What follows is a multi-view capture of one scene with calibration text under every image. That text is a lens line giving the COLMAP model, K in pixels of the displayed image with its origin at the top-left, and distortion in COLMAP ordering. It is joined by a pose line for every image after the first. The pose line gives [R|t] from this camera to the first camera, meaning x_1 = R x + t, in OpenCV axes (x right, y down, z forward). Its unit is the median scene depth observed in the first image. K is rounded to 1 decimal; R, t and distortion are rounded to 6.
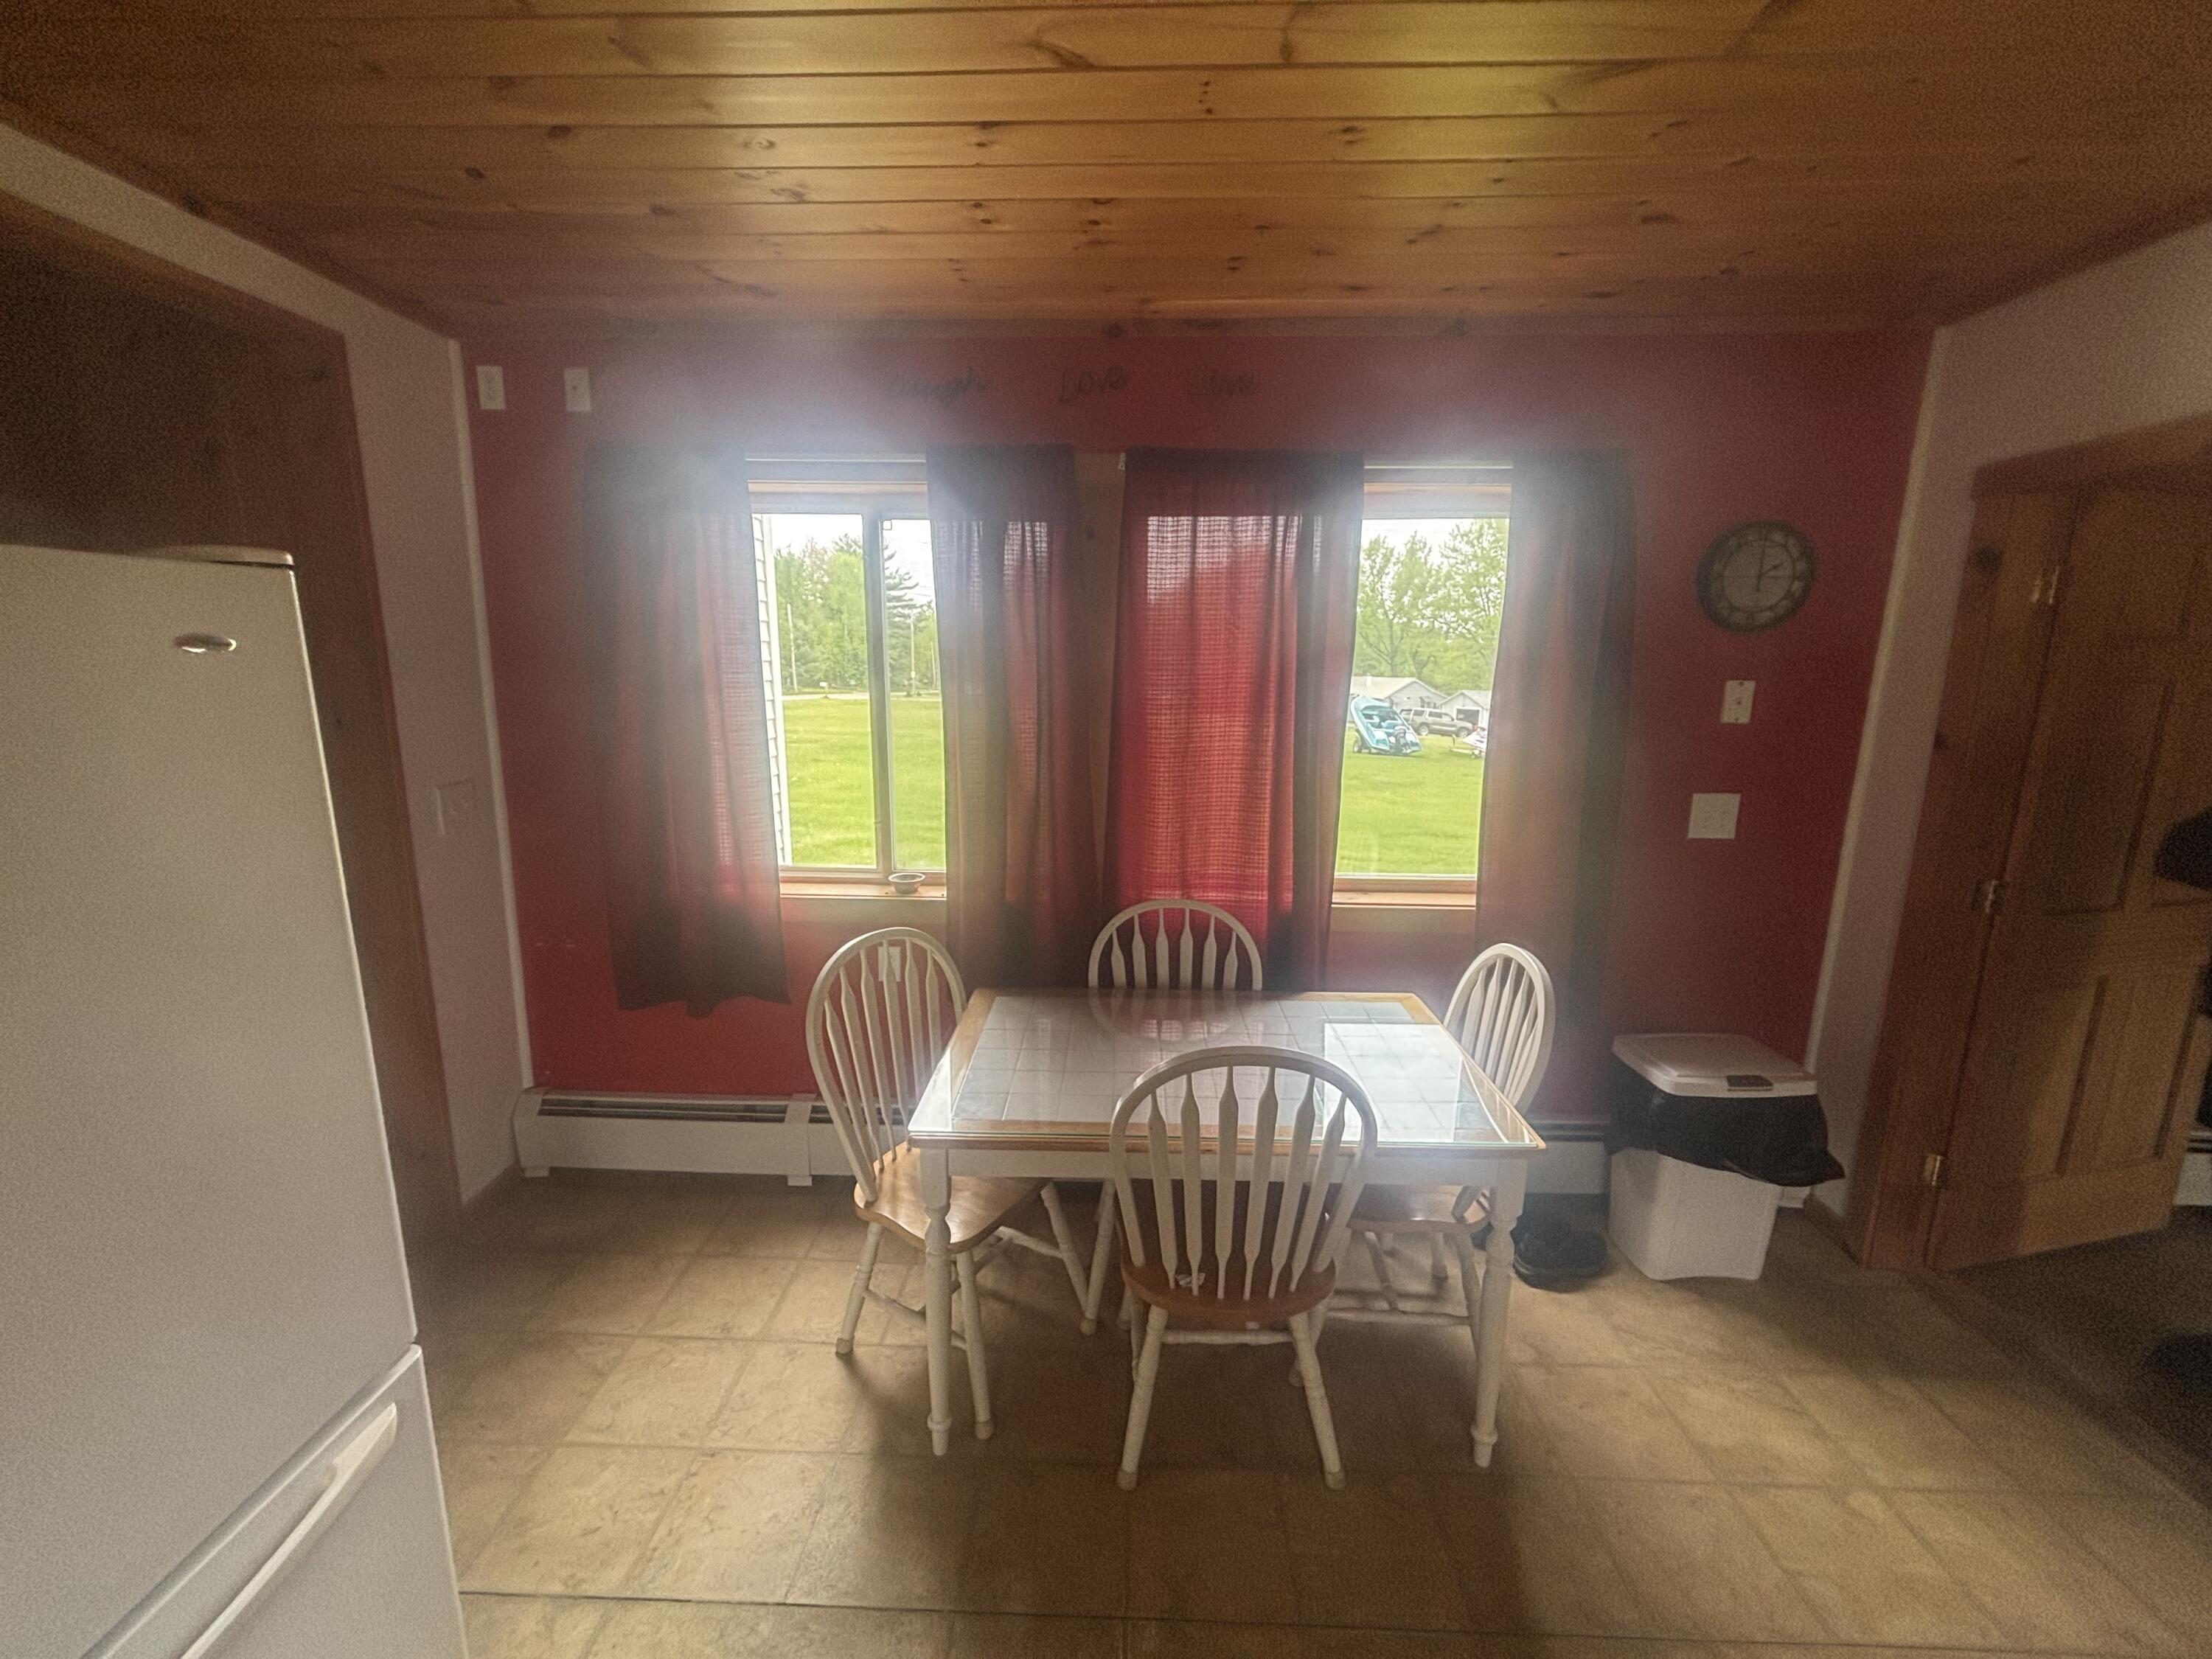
lens RADIAL K [[889.3, 0, 1109.0], [0, 889.3, 824.4], [0, 0, 1]] dist [0.002761, 0.000140]
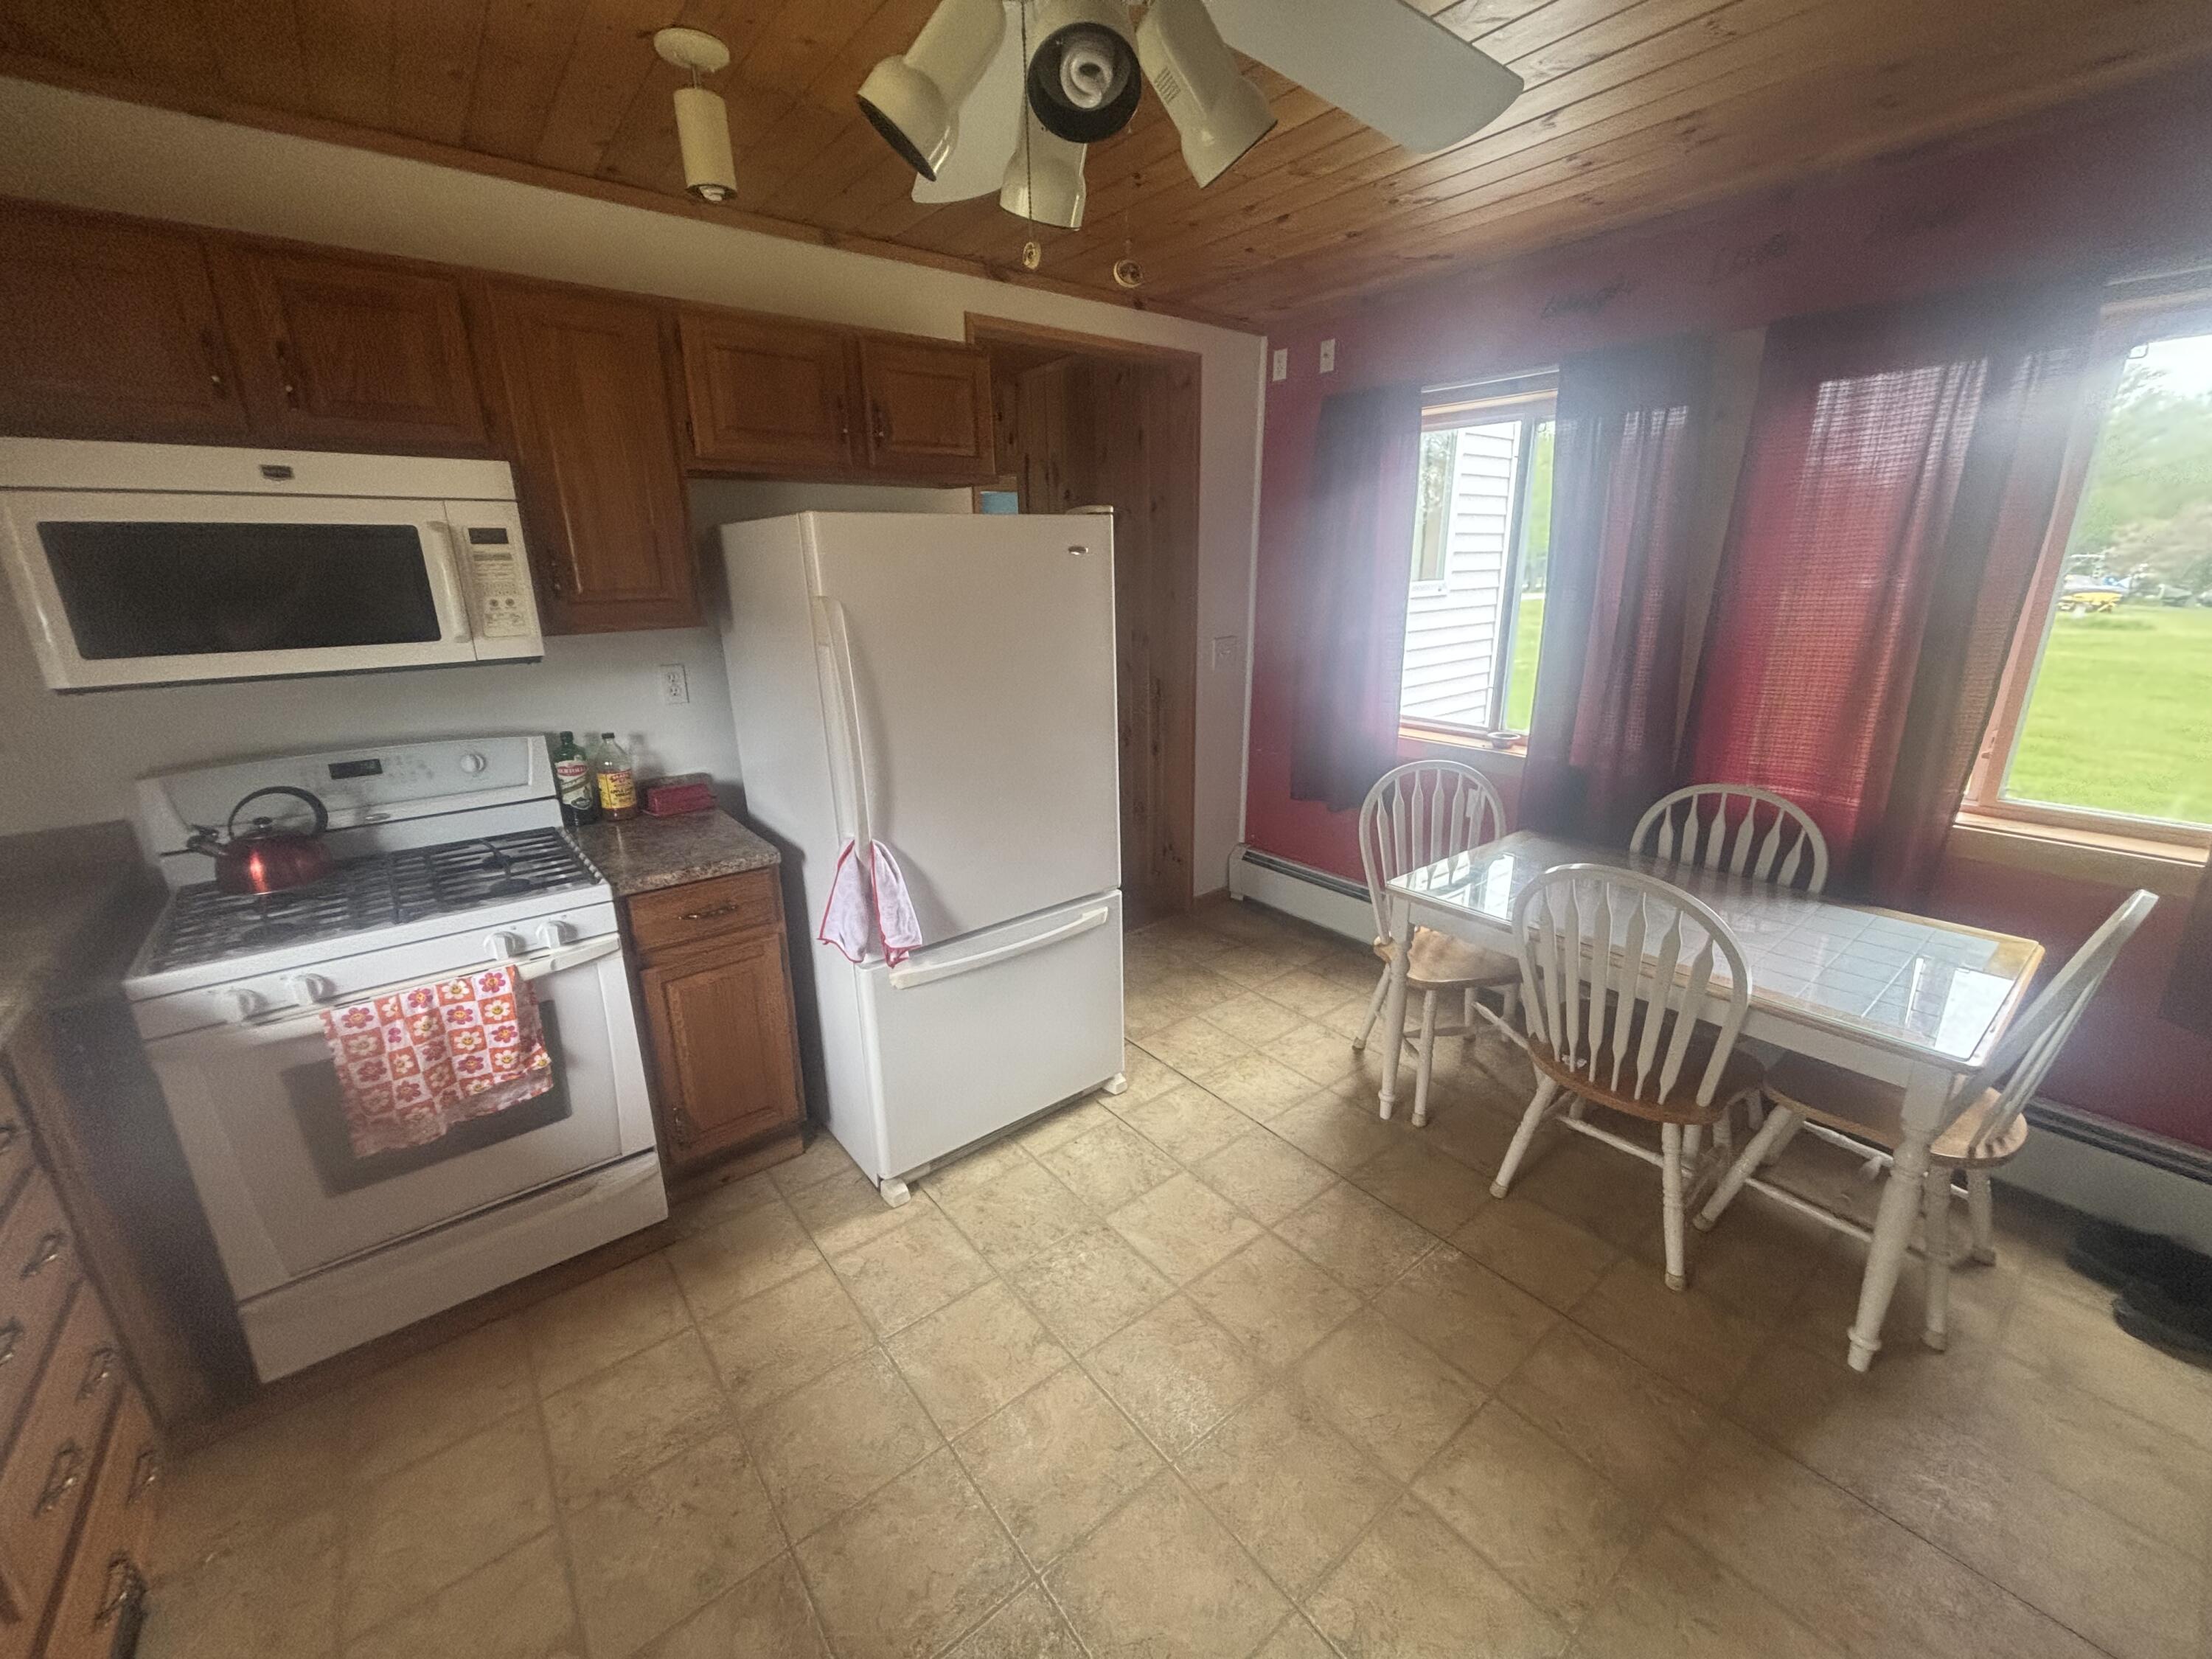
lens RADIAL K [[889.3, 0, 1109.9], [0, 889.3, 825.8], [0, 0, 1]] dist [0.002761, 0.000140]
pose [[0.648339, 0.202155, -0.734023, 0.387760], [-0.116190, 0.979083, 0.167020, 0.046369], [0.752433, -0.023000, 0.658267, -0.214971]]
